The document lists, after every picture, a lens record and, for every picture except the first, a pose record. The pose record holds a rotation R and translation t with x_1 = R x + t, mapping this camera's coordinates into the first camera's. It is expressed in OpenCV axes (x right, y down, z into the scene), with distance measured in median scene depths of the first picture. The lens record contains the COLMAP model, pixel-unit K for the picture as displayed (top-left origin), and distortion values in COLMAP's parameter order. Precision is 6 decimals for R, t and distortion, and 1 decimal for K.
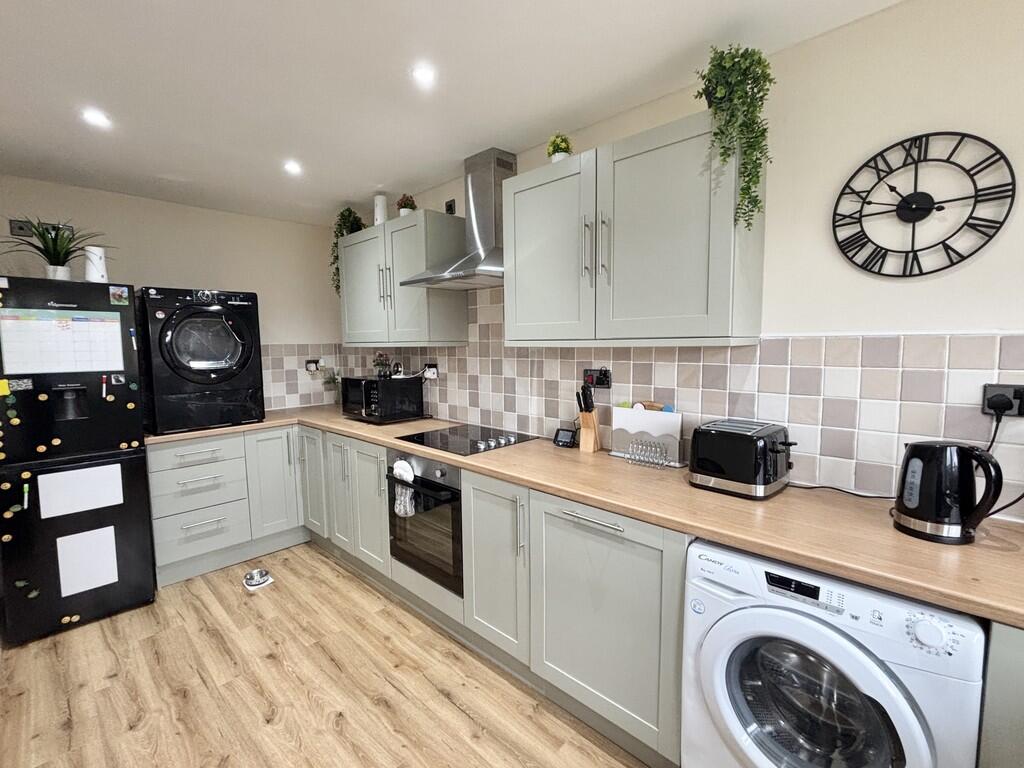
lens RADIAL K [[467.6, 0, 512.0], [0, 467.6, 384.0], [0, 0, 1]] dist [-0.001322, -0.000010]
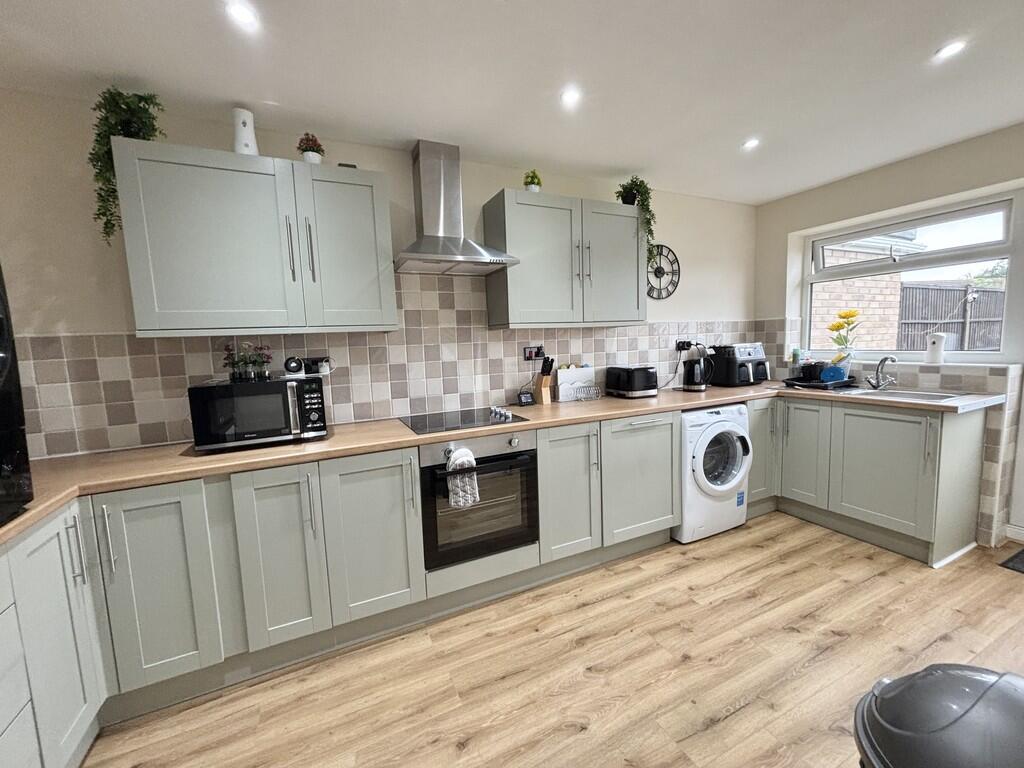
lens RADIAL K [[412.3, 0, 512.0], [0, 412.3, 384.0], [0, 0, 1]] dist [0.000663, -0.000200]
pose [[0.354577, -0.094426, 0.930247, -1.219651], [0.122572, 0.990996, 0.053873, 0.005812], [-0.926958, 0.094920, 0.362959, 0.761077]]
